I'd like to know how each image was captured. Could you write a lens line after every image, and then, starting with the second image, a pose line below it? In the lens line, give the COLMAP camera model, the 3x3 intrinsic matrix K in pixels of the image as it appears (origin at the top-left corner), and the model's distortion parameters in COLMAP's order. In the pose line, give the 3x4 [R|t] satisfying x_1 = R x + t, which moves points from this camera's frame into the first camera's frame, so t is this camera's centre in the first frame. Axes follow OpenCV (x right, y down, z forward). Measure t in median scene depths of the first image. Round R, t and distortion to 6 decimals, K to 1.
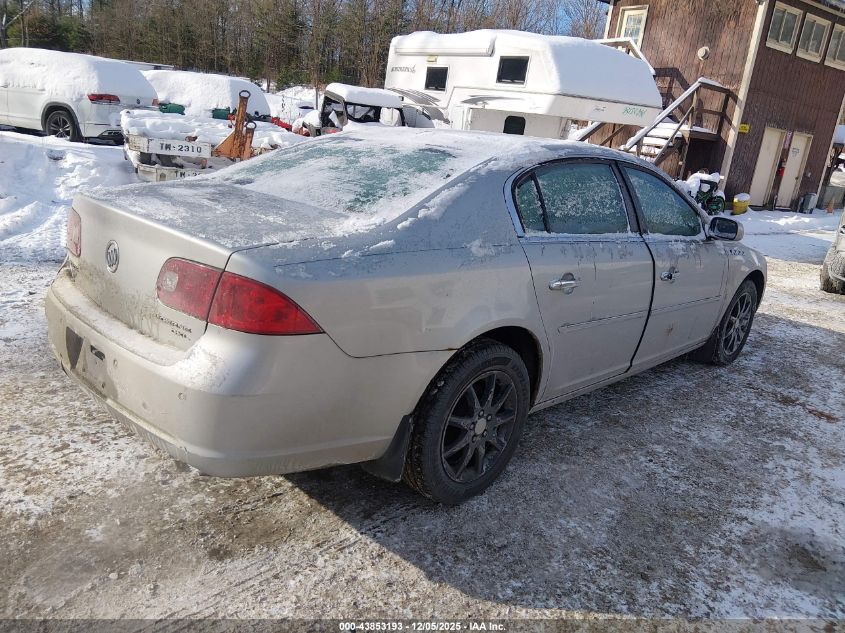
lens RADIAL K [[624.8, 0, 421.8], [0, 624.8, 316.0], [0, 0, 1]] dist [0.085595, -0.138482]
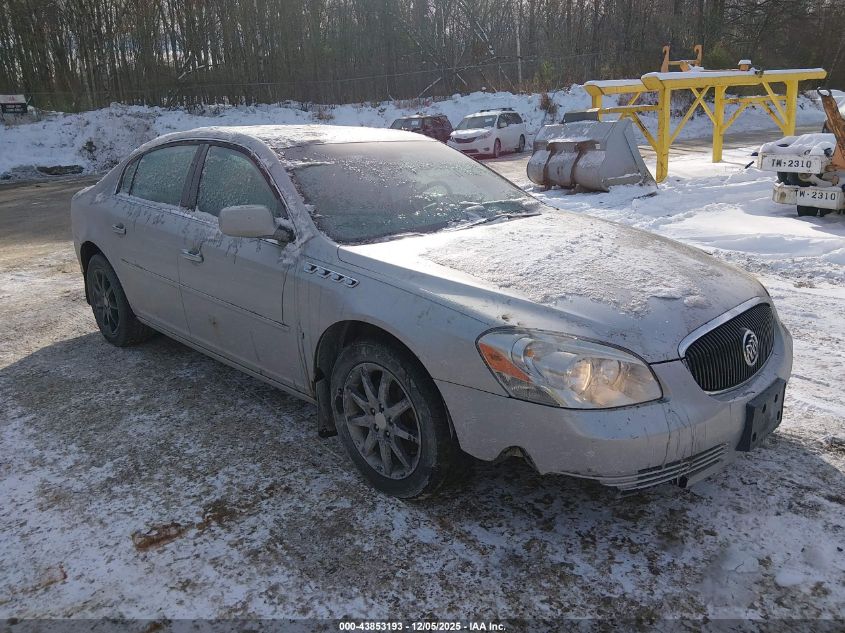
lens RADIAL K [[624.8, 0, 421.8], [0, 624.8, 316.0], [0, 0, 1]] dist [0.085595, -0.138482]
pose [[-0.018655, 0.178317, -0.983796, 1.097908], [-0.246218, 0.952845, 0.177376, -0.190565], [0.969035, 0.245538, 0.026129, 1.092529]]
